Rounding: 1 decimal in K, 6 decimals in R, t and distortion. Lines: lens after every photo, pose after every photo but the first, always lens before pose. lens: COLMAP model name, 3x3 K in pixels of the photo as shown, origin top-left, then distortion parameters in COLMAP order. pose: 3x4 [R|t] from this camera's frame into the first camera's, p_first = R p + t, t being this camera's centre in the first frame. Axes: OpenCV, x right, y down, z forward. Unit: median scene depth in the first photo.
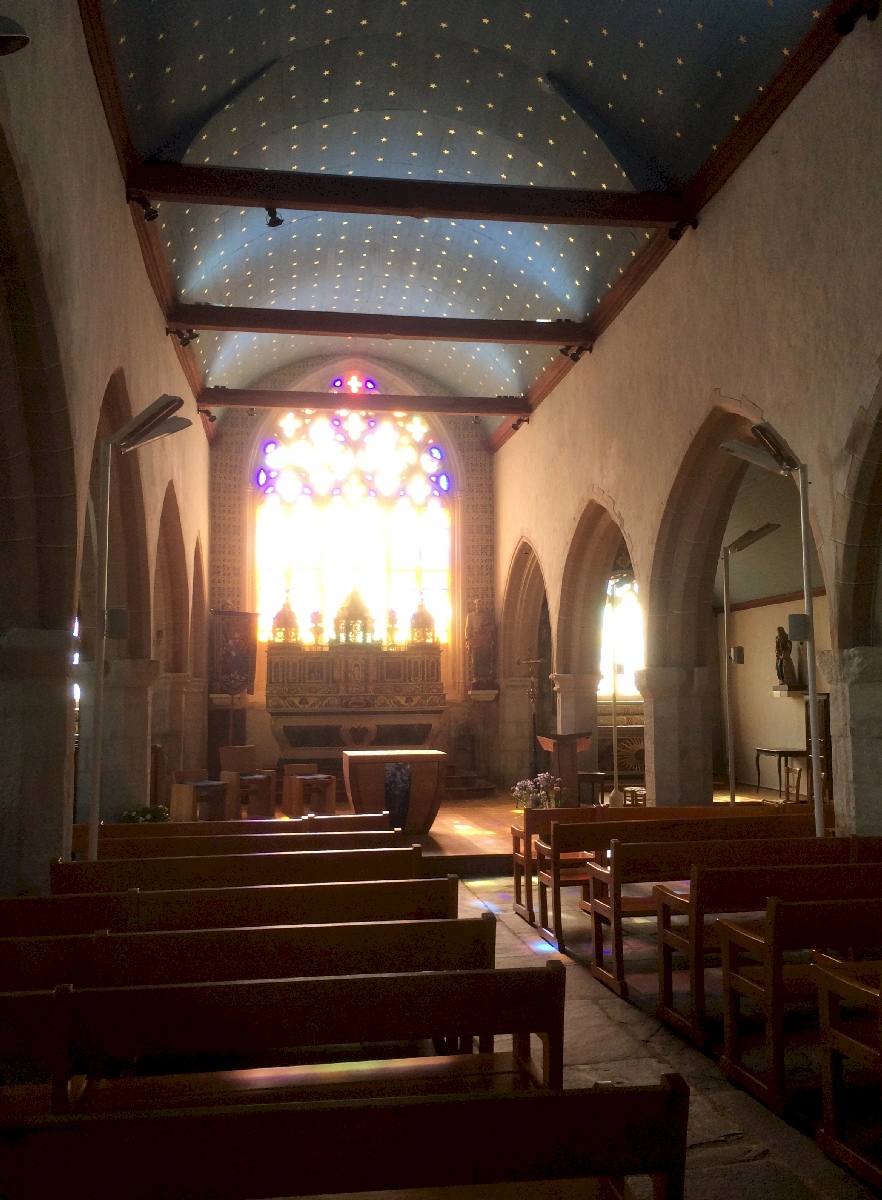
lens RADIAL K [[1054.5, 0, 441.0], [0, 1054.5, 600.0], [0, 0, 1]] dist [0.074111, -0.103719]
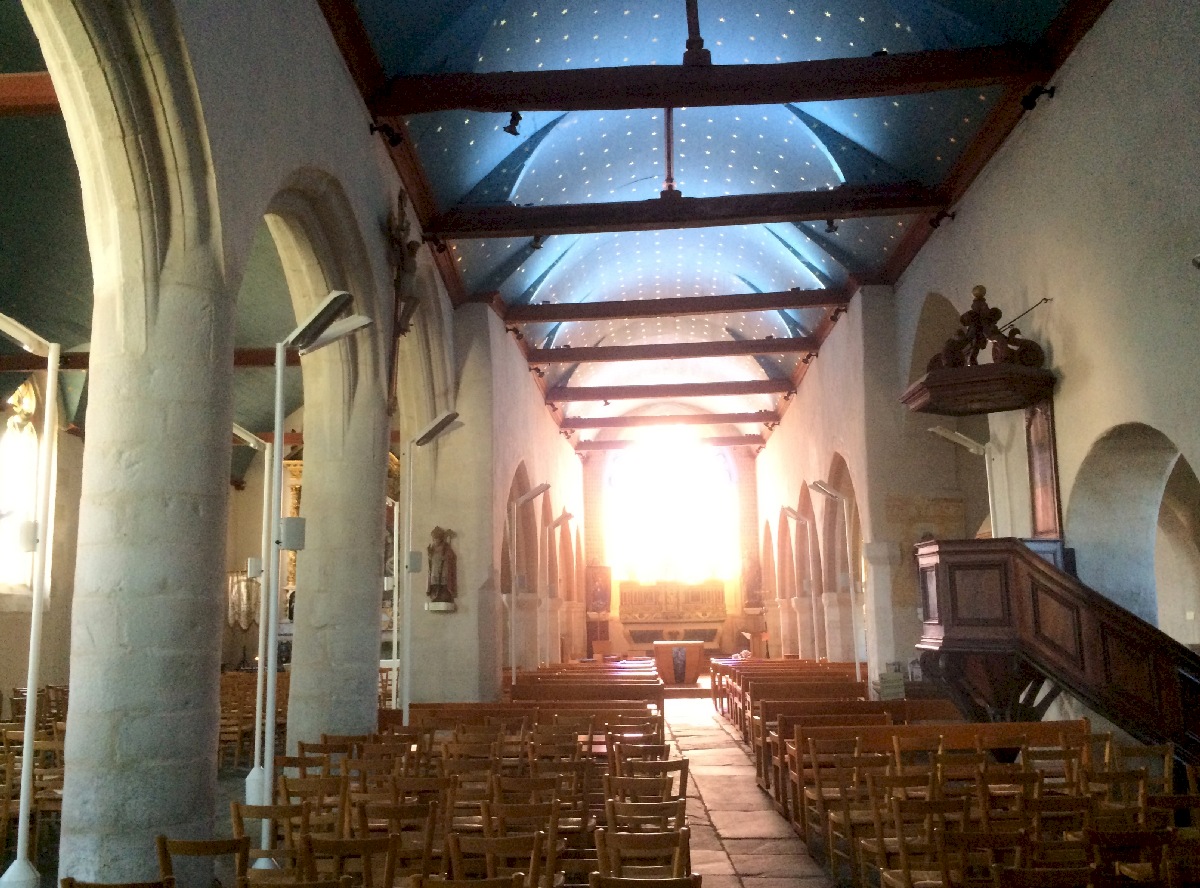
lens RADIAL K [[1054.5, 0, 600.0], [0, 1054.5, 444.0], [0, 0, 1]] dist [0.074111, -0.103719]
pose [[0.978359, -0.046243, -0.201679, 0.157868], [0.033093, 0.997130, -0.068095, -0.064977], [0.204249, 0.059947, 0.977082, -0.676788]]
